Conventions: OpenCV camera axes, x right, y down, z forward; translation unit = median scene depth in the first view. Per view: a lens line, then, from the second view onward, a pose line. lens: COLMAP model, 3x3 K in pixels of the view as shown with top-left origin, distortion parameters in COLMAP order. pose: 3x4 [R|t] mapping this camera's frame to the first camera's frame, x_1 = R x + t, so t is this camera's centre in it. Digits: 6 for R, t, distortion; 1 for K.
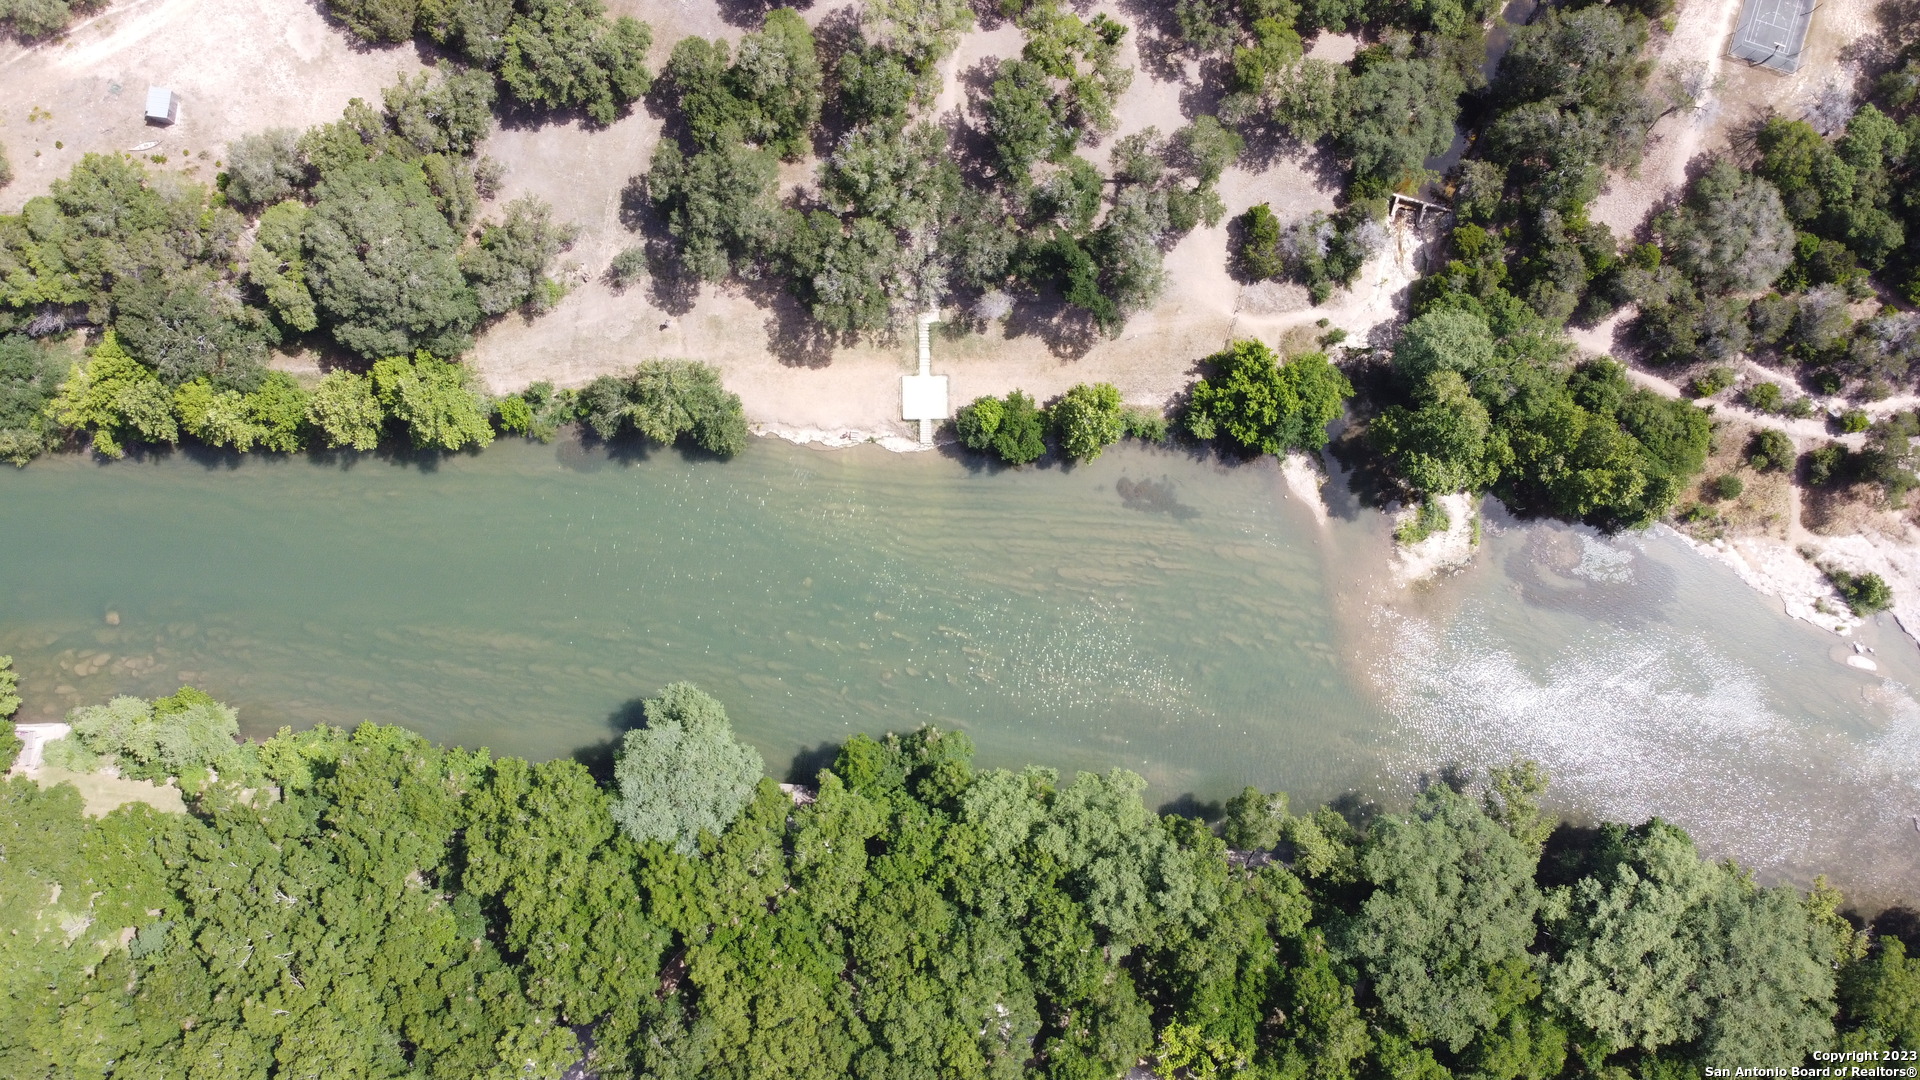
lens RADIAL K [[1449.7, 0, 958.1], [0, 1449.7, 529.7], [0, 0, 1]] dist [-0.006973, 0.003073]
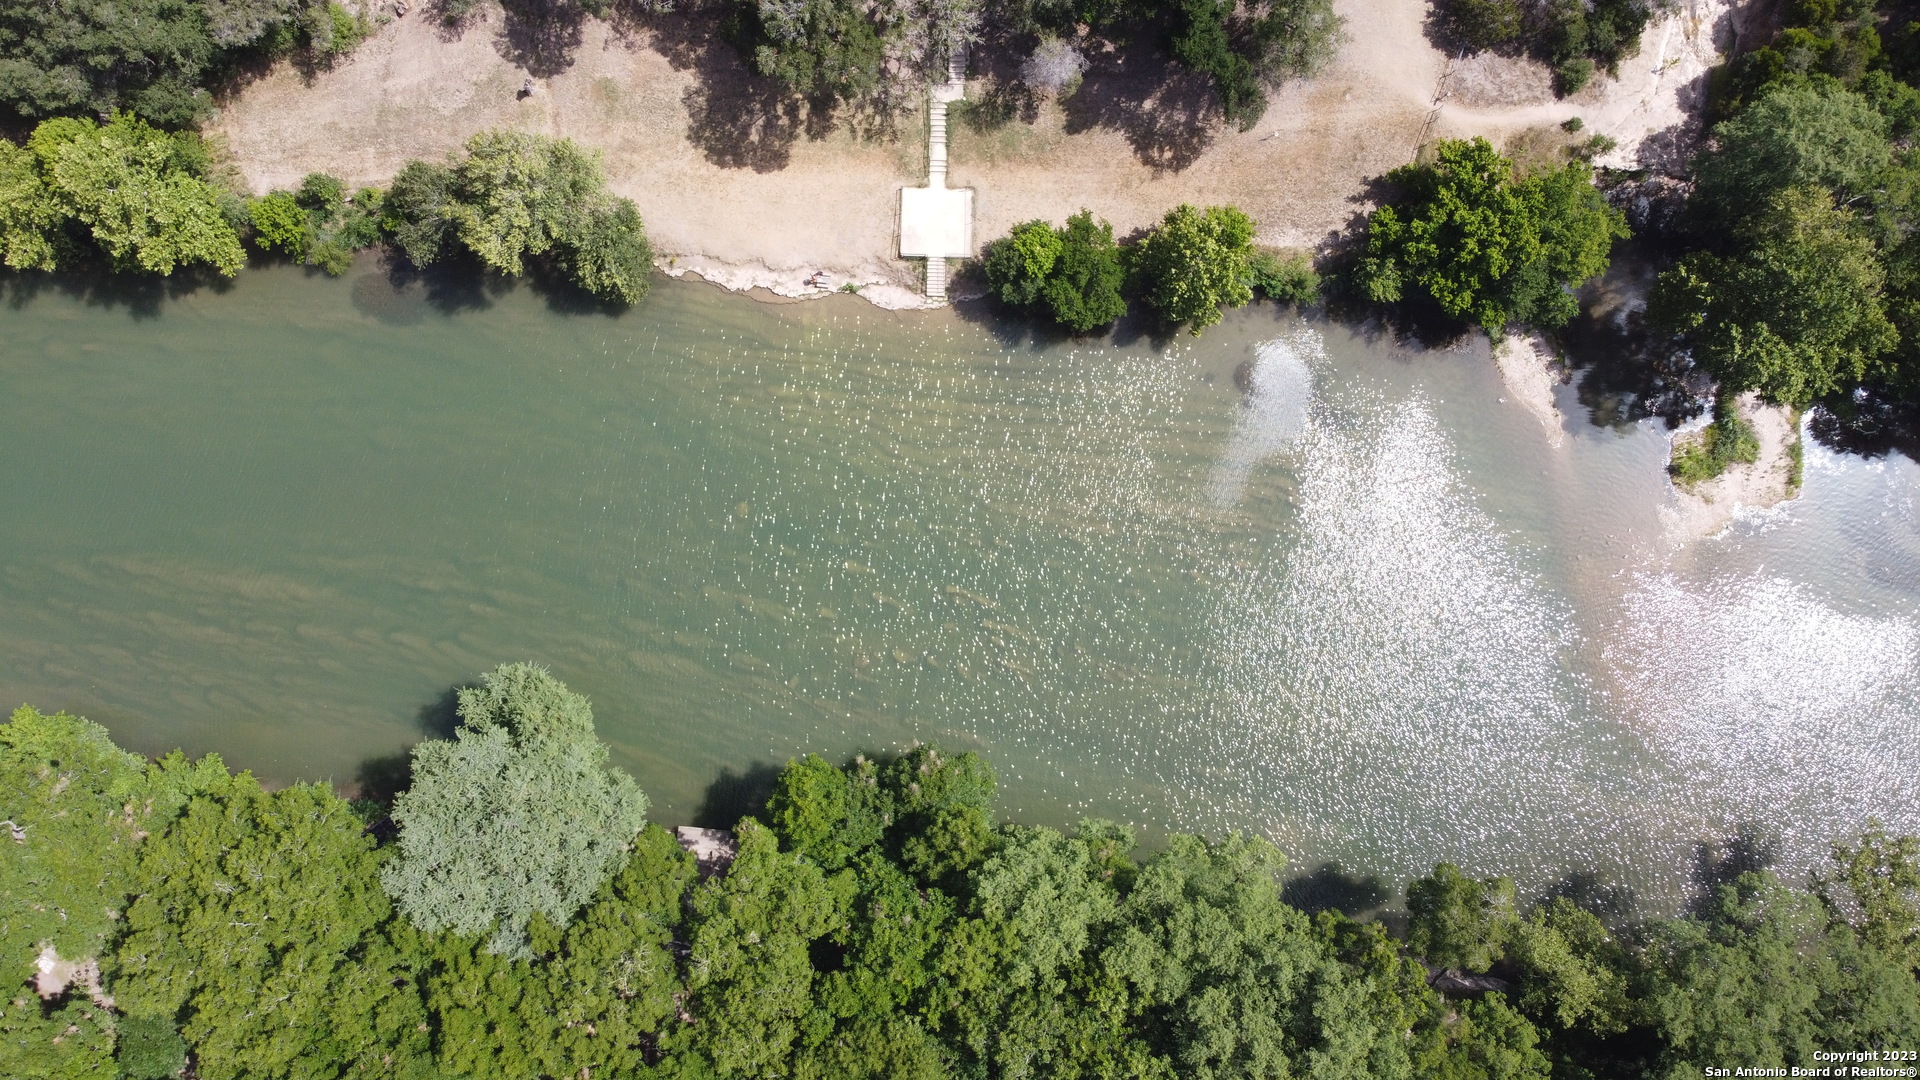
lens RADIAL K [[1449.7, 0, 963.7], [0, 1449.7, 541.5], [0, 0, 1]] dist [-0.006973, 0.003073]
pose [[0.999427, 0.033720, 0.002799, -0.008229], [-0.033789, 0.998971, 0.030267, 0.028556], [-0.001775, -0.030344, 0.999538, 0.376907]]
